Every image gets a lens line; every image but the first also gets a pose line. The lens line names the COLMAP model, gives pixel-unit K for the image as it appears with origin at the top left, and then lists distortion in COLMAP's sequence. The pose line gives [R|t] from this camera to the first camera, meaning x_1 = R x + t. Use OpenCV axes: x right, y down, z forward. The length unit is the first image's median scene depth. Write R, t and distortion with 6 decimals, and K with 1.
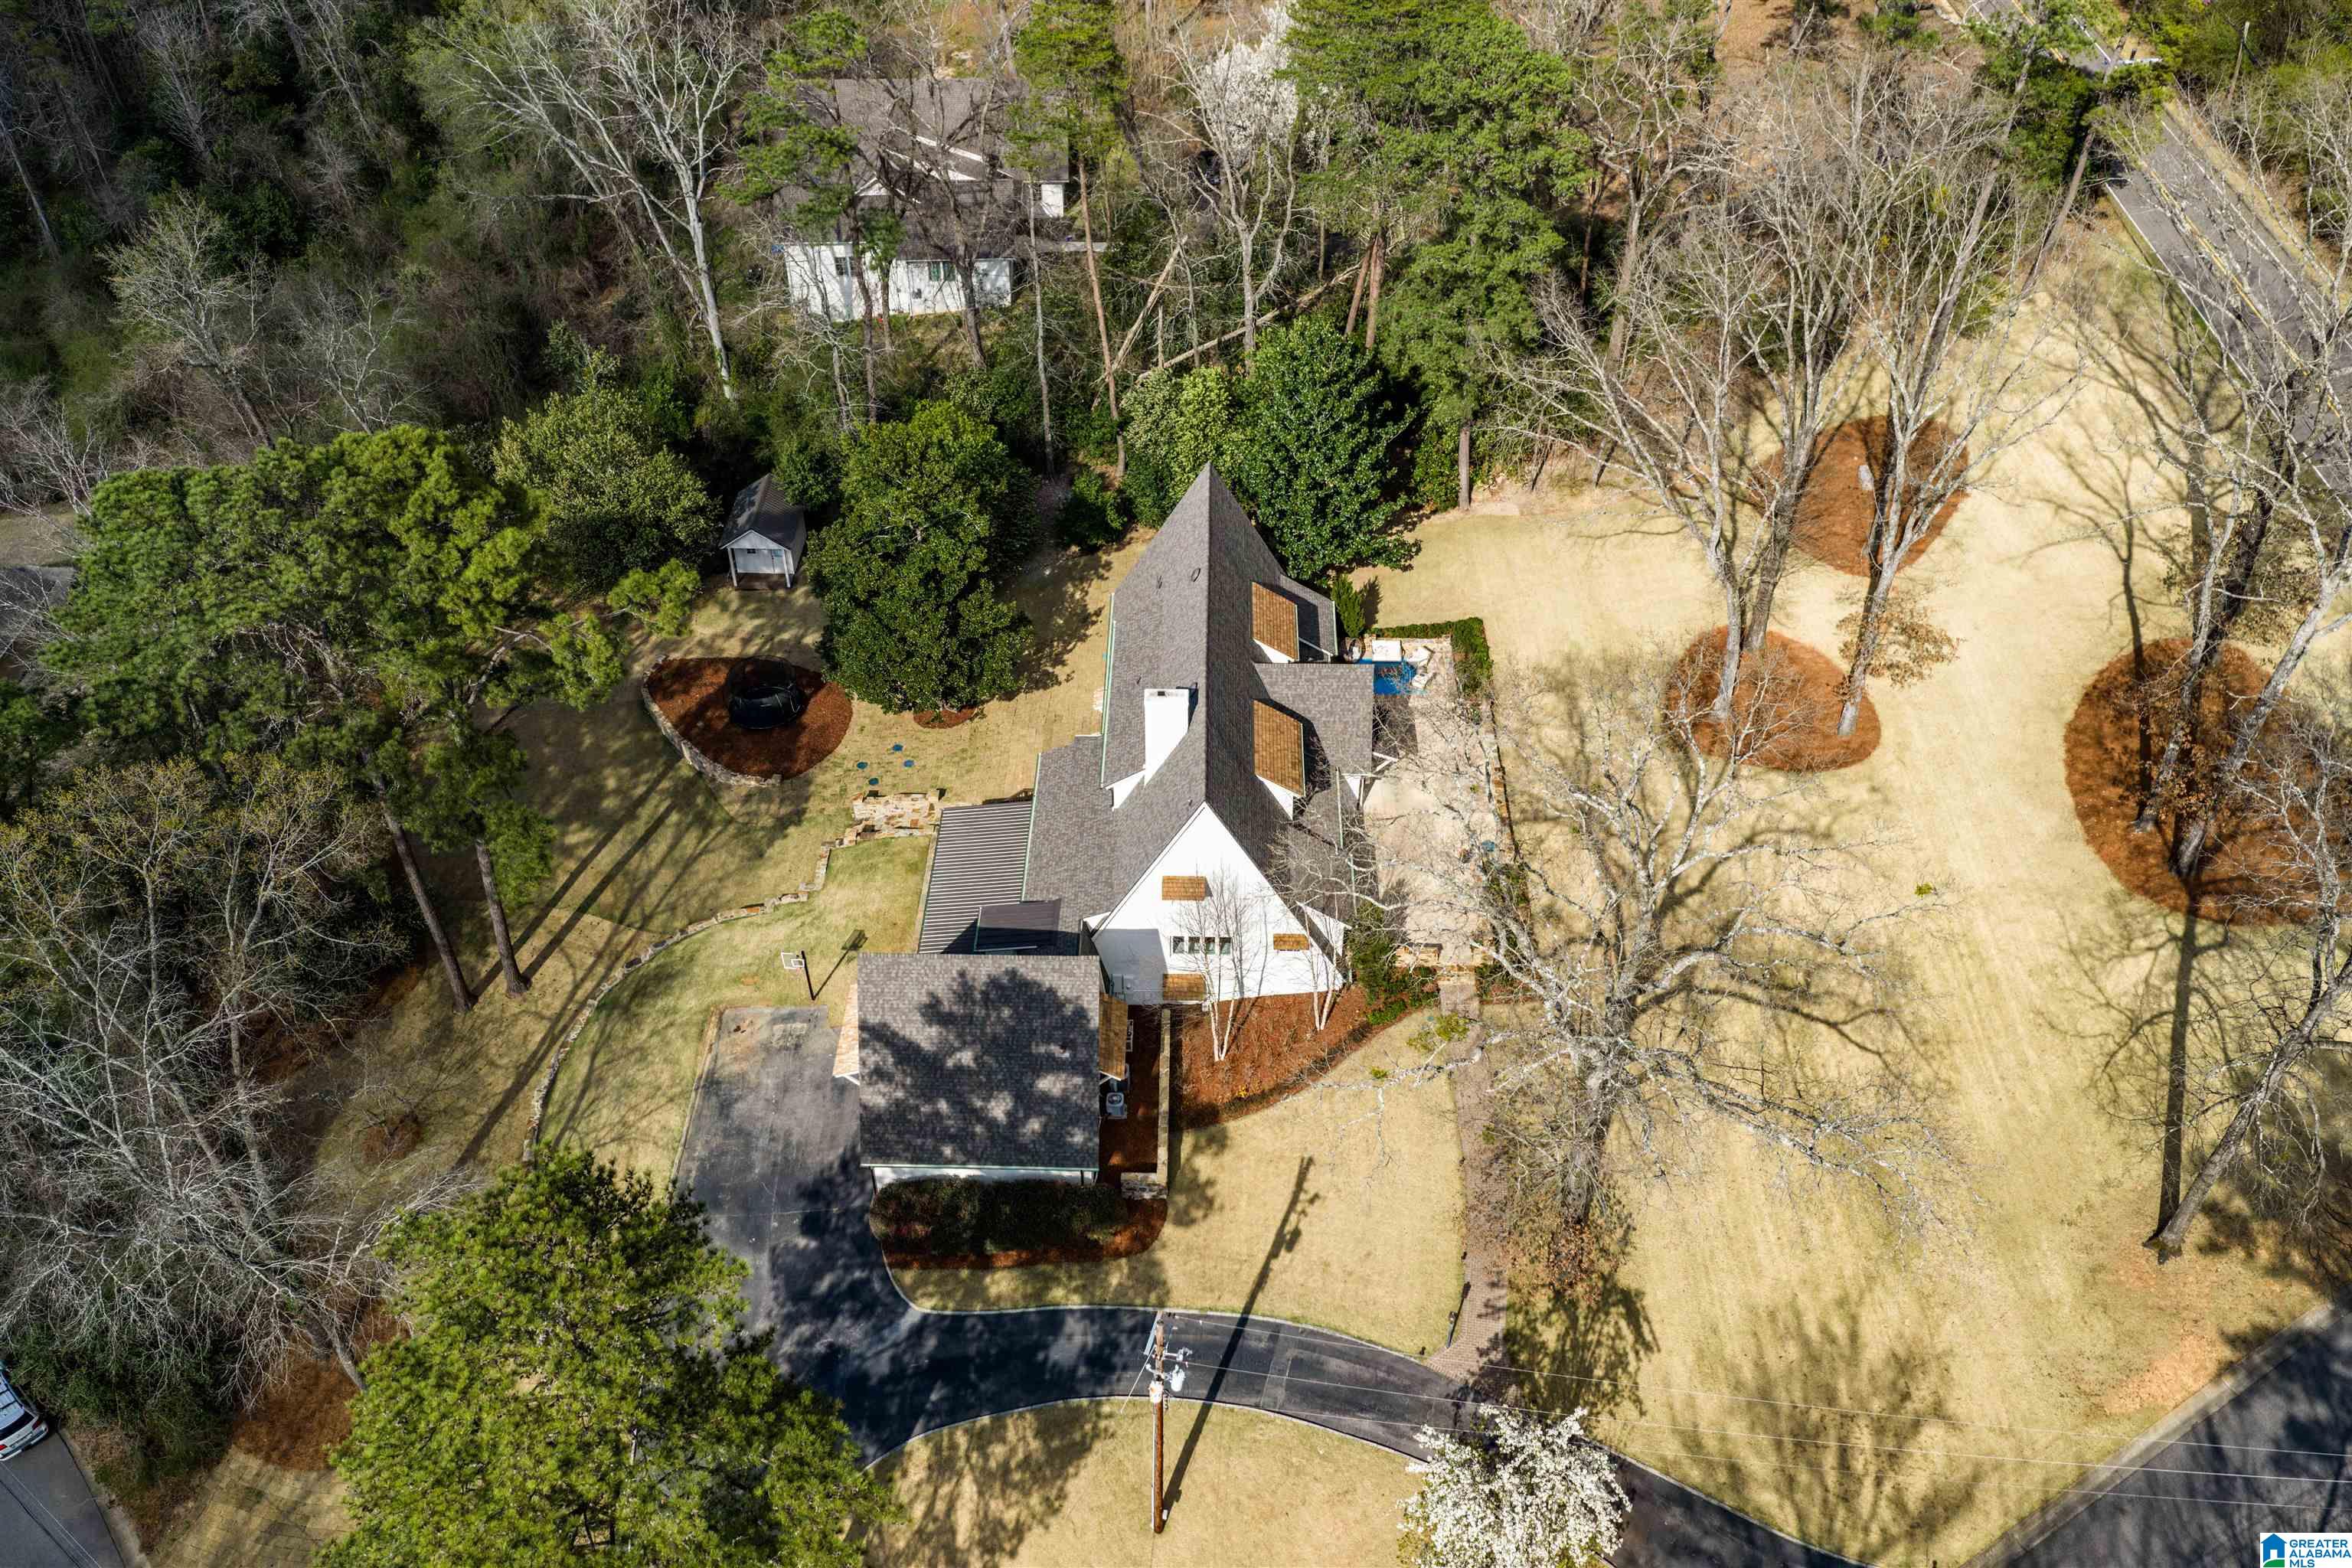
lens RADIAL K [[1959.4, 0, 1182.9], [0, 1959.4, 782.2], [0, 0, 1]] dist [0.019175, -0.045890]
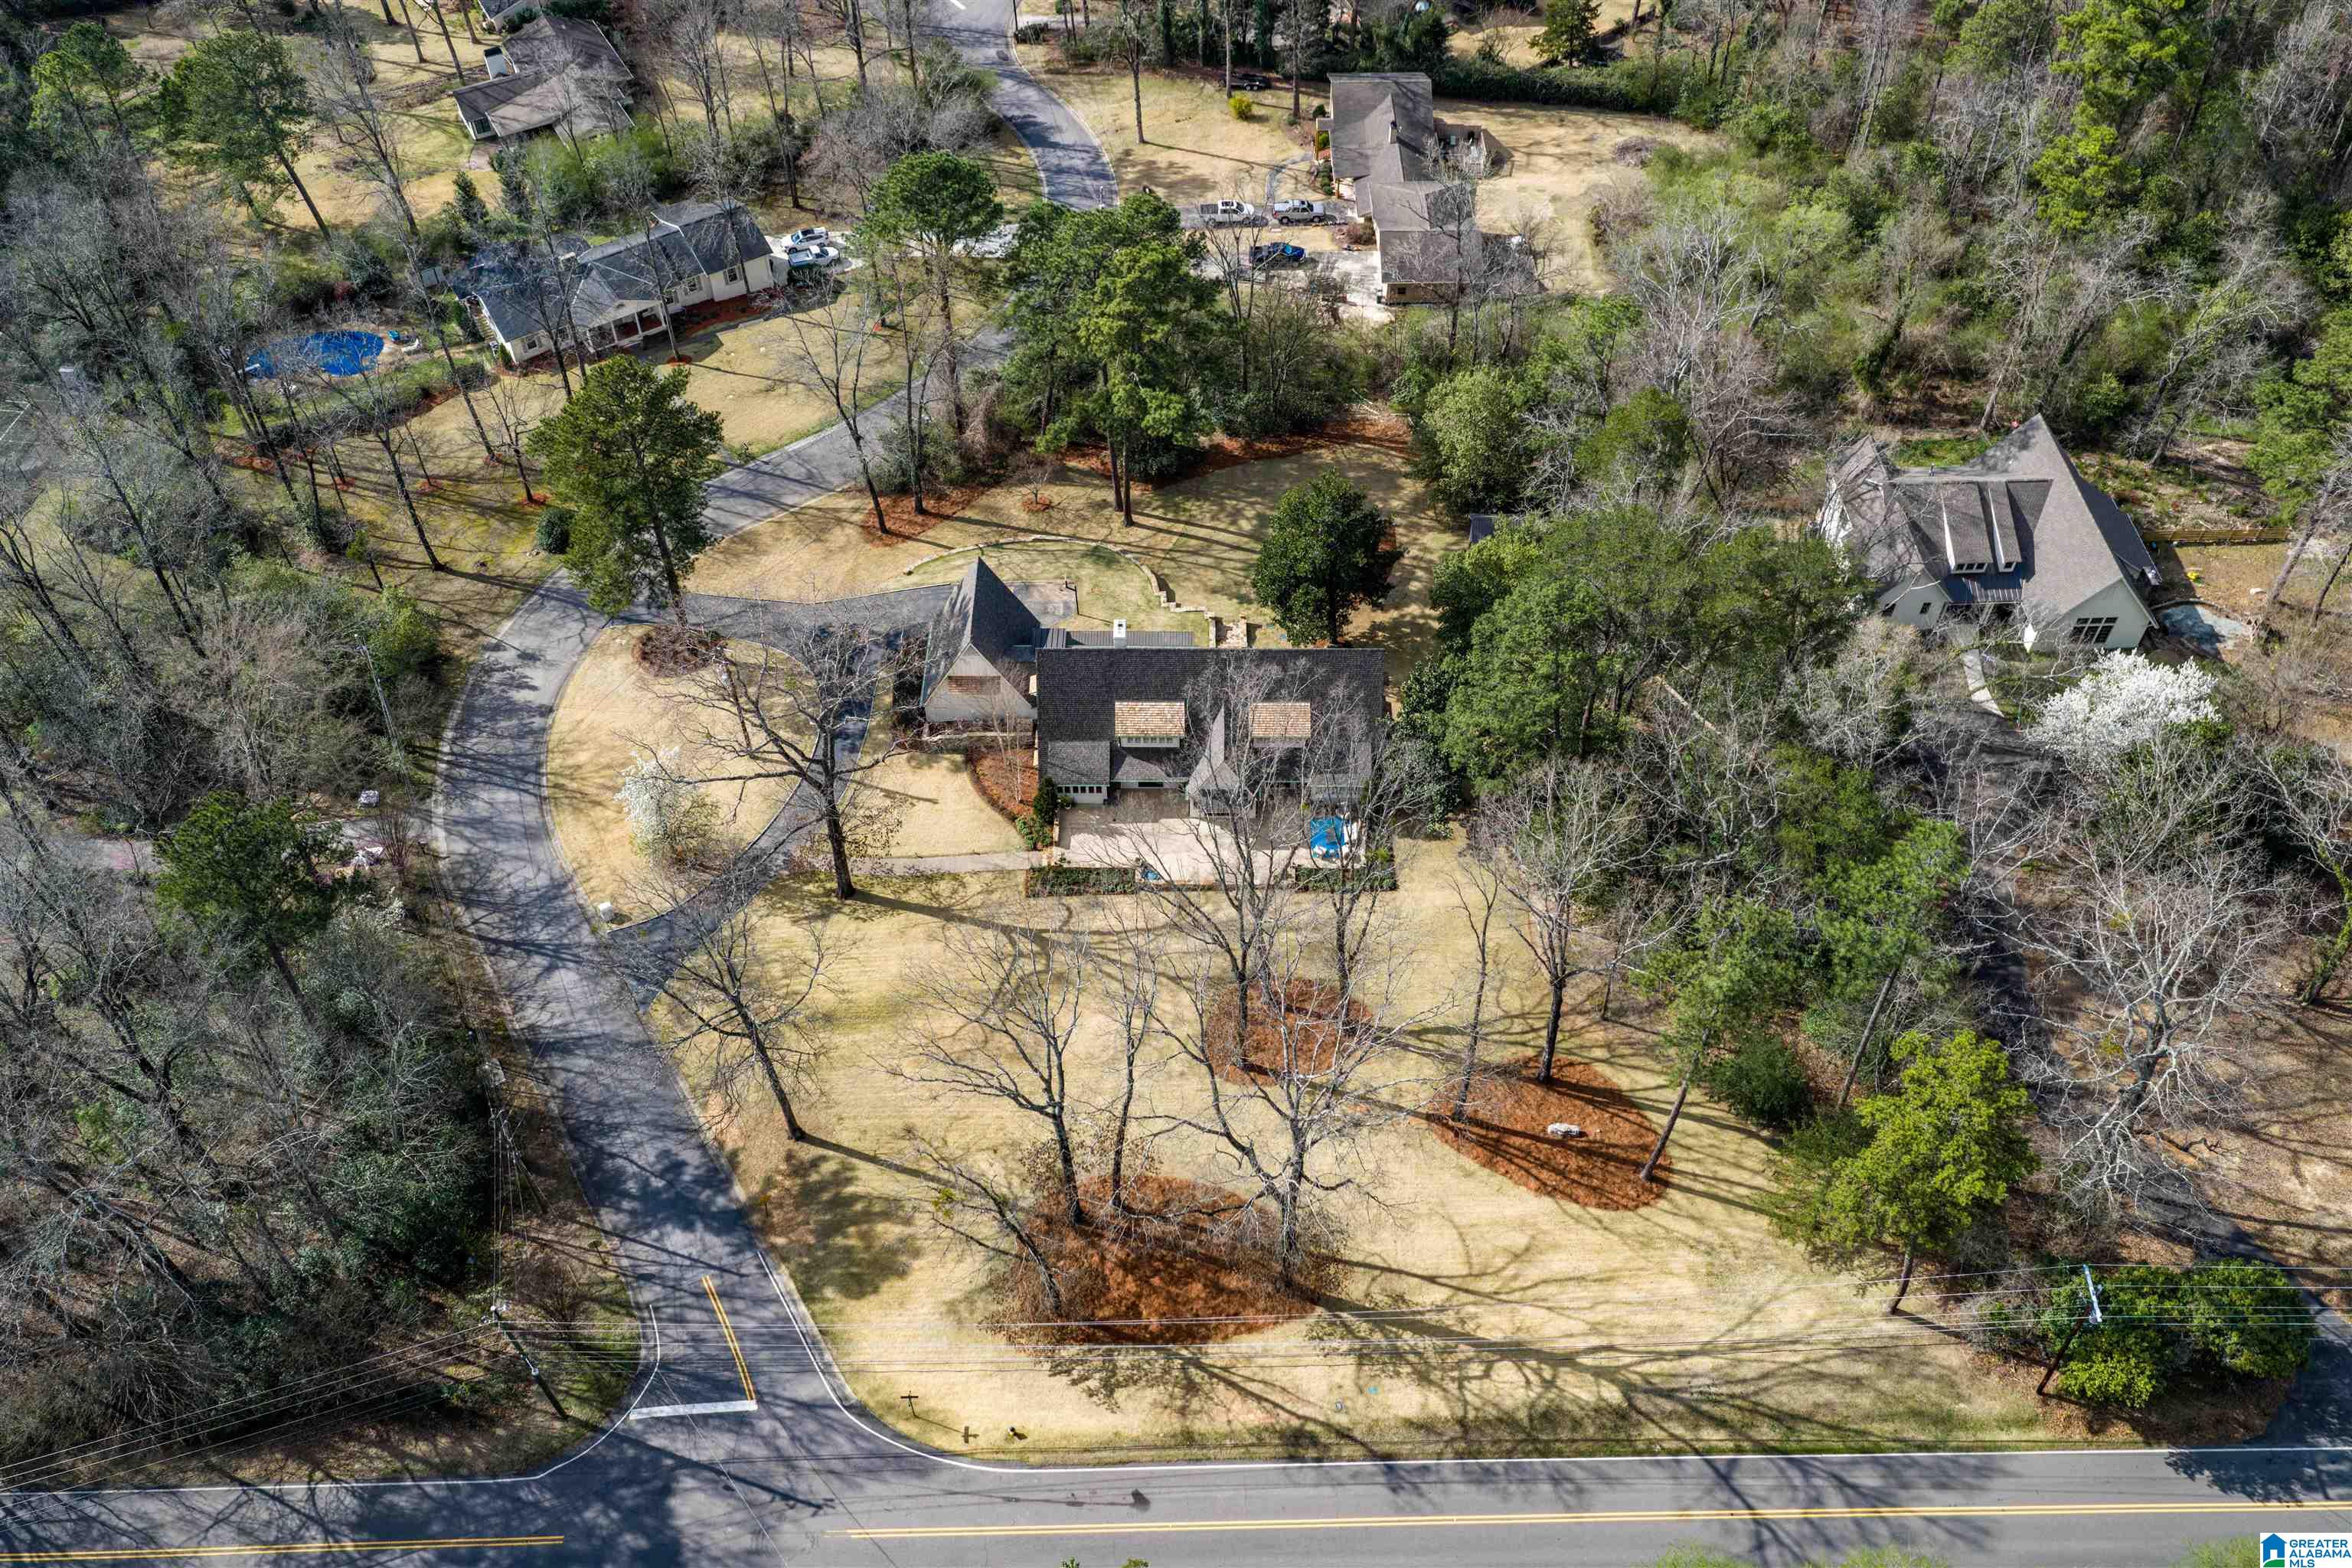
lens RADIAL K [[1959.4, 0, 1182.9], [0, 1959.4, 782.2], [0, 0, 1]] dist [0.019175, -0.045890]
pose [[0.016449, 0.766192, -0.642401, 1.022960], [-0.649011, 0.496925, 0.576065, -0.856287], [0.760602, 0.407449, 0.505441, 0.173159]]
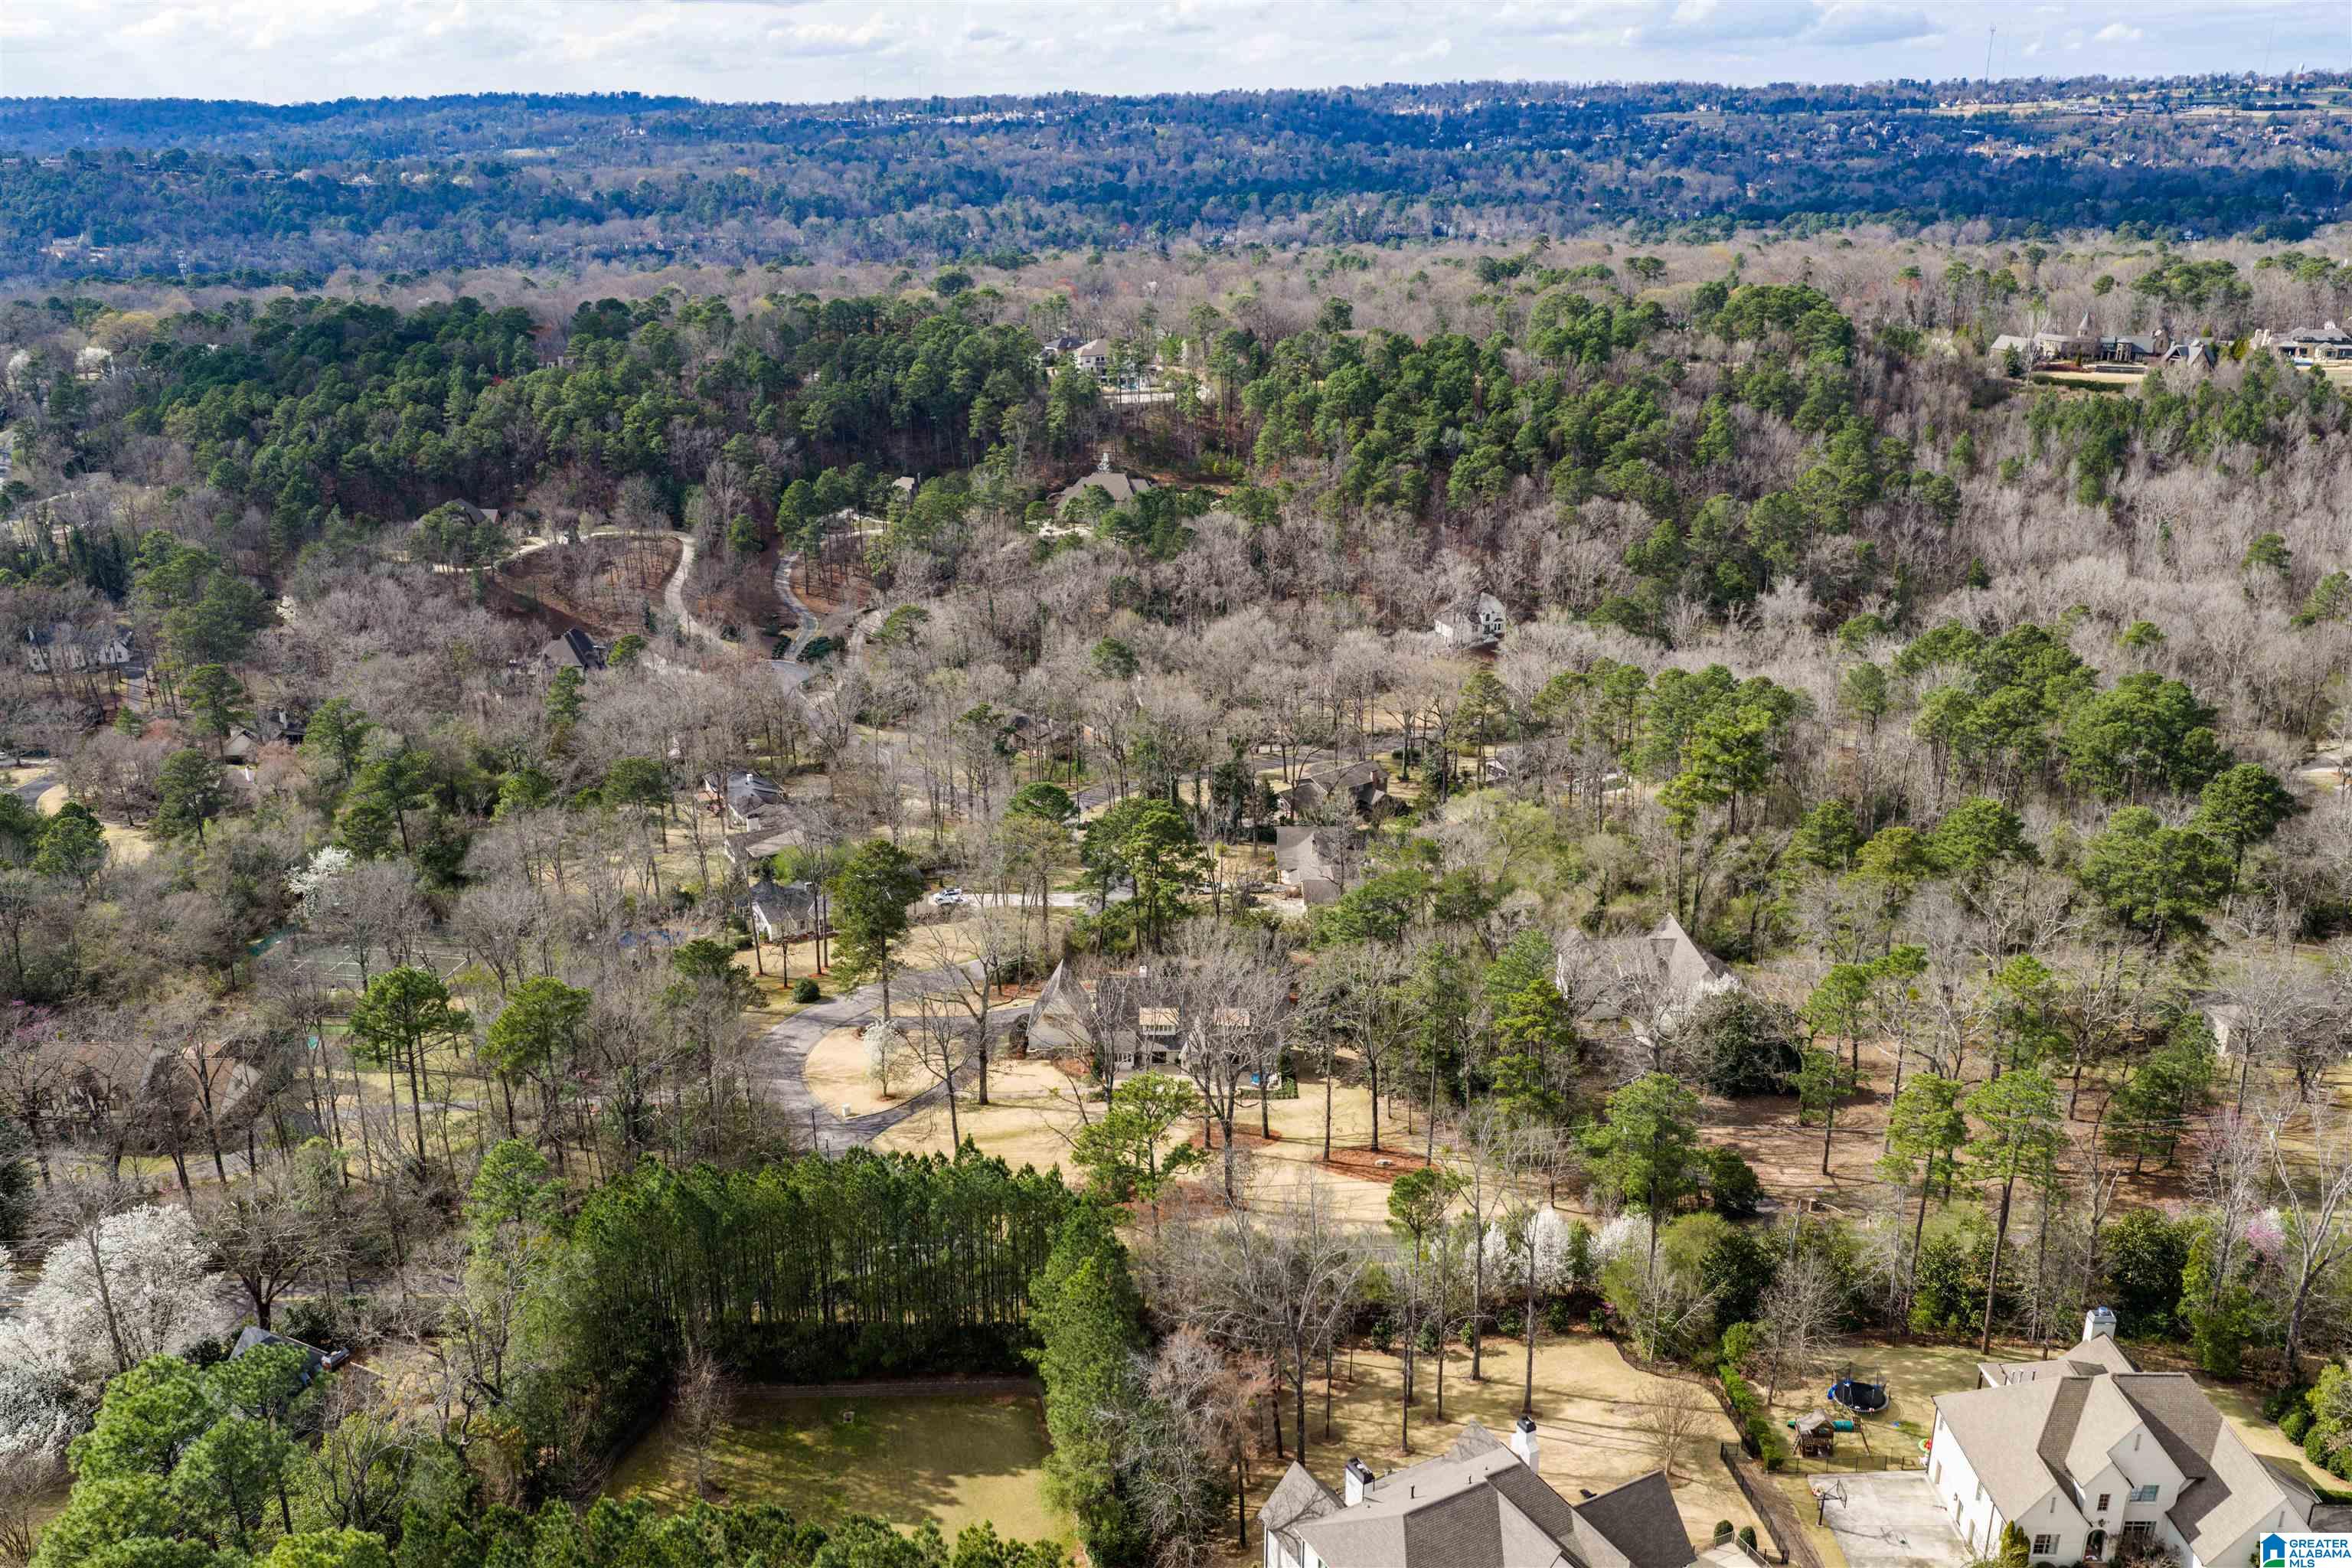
lens RADIAL K [[1959.4, 0, 1182.9], [0, 1959.4, 782.2], [0, 0, 1]] dist [0.019175, -0.045890]
pose [[0.006046, 0.325400, -0.945557, 2.418542], [-0.649820, 0.719989, 0.243619, -0.901124], [0.760064, 0.612969, 0.215804, 0.146025]]
